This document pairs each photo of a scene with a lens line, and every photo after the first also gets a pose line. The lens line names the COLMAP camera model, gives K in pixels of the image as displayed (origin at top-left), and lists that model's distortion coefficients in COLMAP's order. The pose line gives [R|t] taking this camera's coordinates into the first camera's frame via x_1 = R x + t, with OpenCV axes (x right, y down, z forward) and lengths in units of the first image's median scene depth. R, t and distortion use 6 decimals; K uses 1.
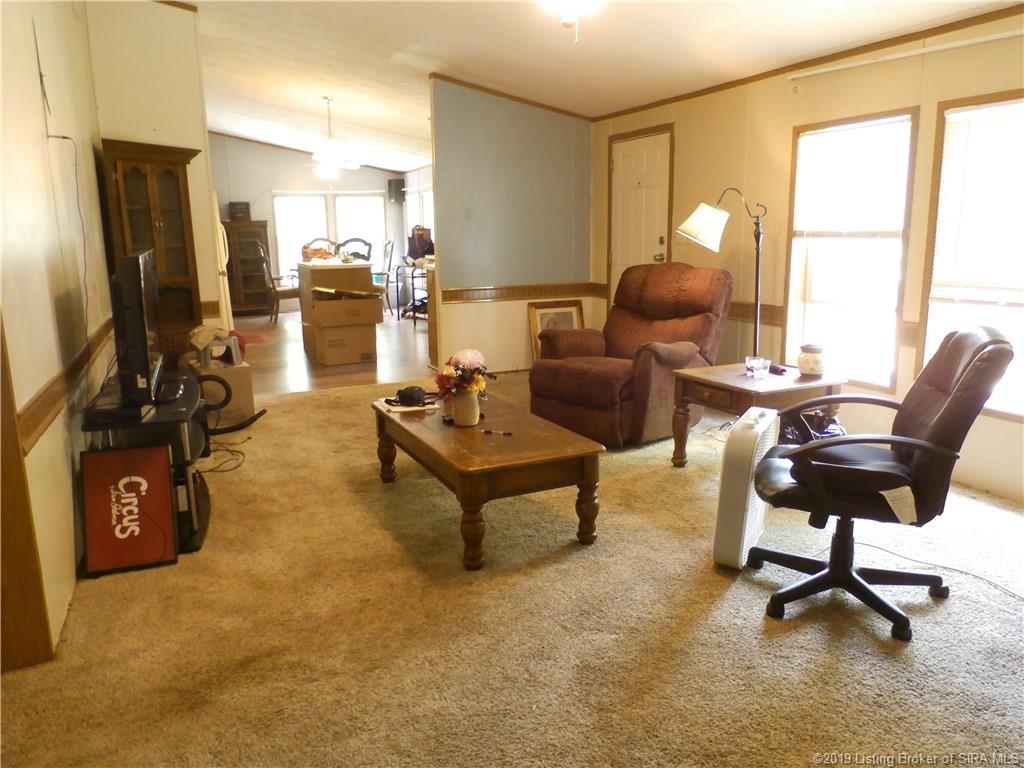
lens RADIAL K [[757.1, 0, 510.5], [0, 757.1, 380.0], [0, 0, 1]] dist [-0.015362, 0.005479]
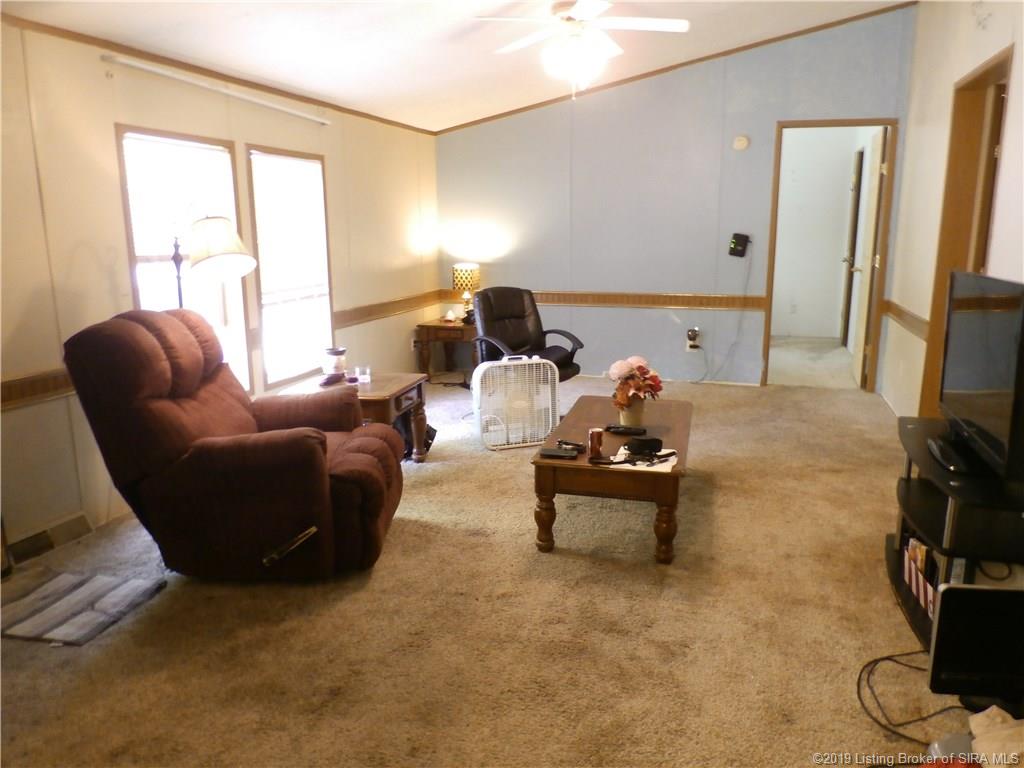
lens RADIAL K [[757.1, 0, 510.5], [0, 757.1, 380.0], [0, 0, 1]] dist [-0.015362, 0.005479]
pose [[-0.761317, -0.111800, 0.638668, -0.540772], [0.139171, 0.933886, 0.329375, -0.341790], [-0.633267, 0.339643, -0.695424, 1.635372]]
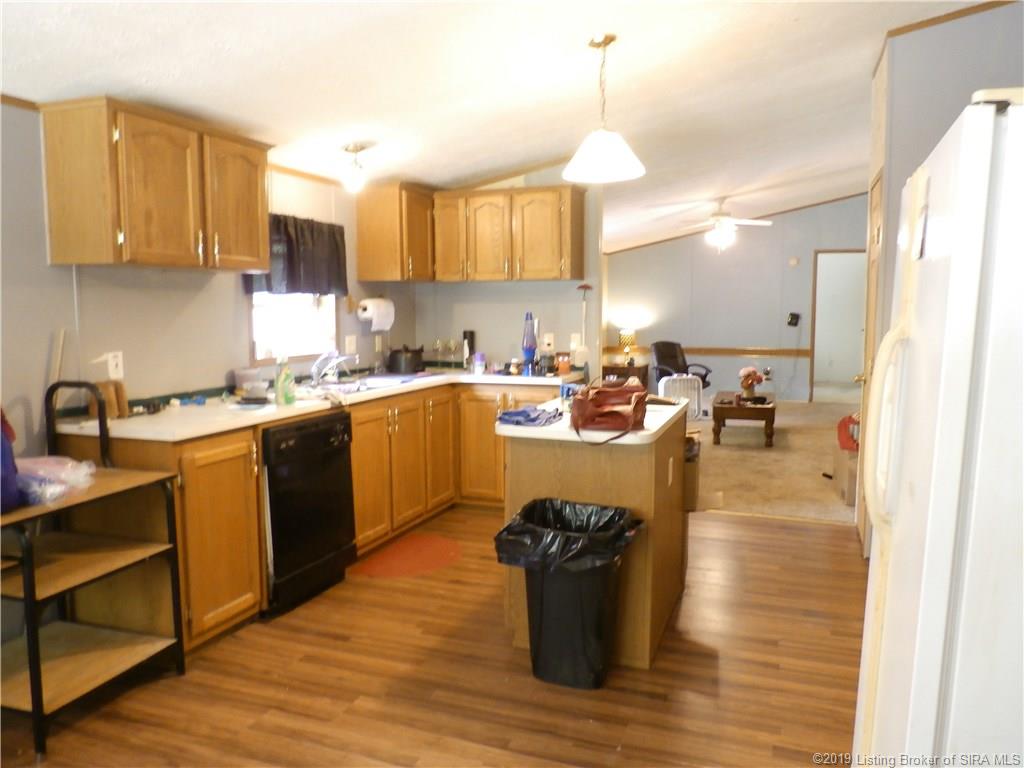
lens RADIAL K [[757.1, 0, 510.5], [0, 757.1, 380.0], [0, 0, 1]] dist [-0.015362, 0.005479]
pose [[-0.722219, -0.051046, 0.689778, -1.034318], [0.145410, 0.963780, 0.223572, -0.574102], [-0.676206, 0.261768, -0.688638, 2.803264]]
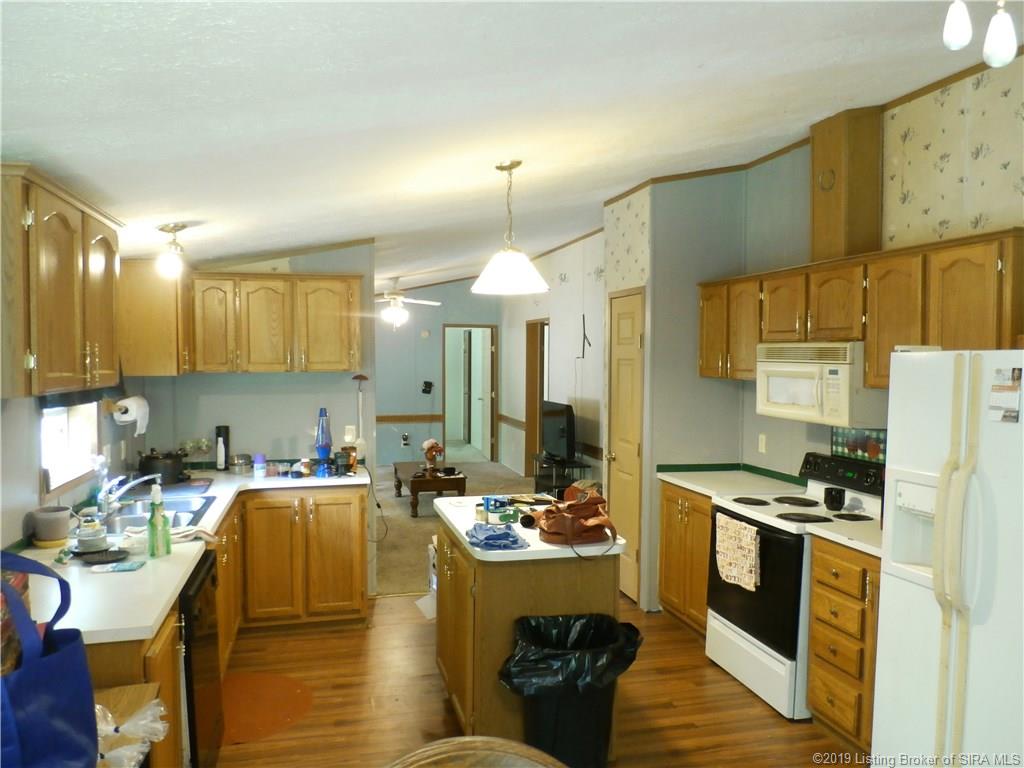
lens RADIAL K [[767.2, 0, 496.3], [0, 767.2, 394.4], [0, 0, 1]] dist [0.004193, 0.002180]
pose [[-0.986401, 0.005296, 0.164270, -0.615715], [0.044683, 0.970475, 0.237026, -0.696013], [-0.158165, 0.241143, -0.957514, 2.992400]]
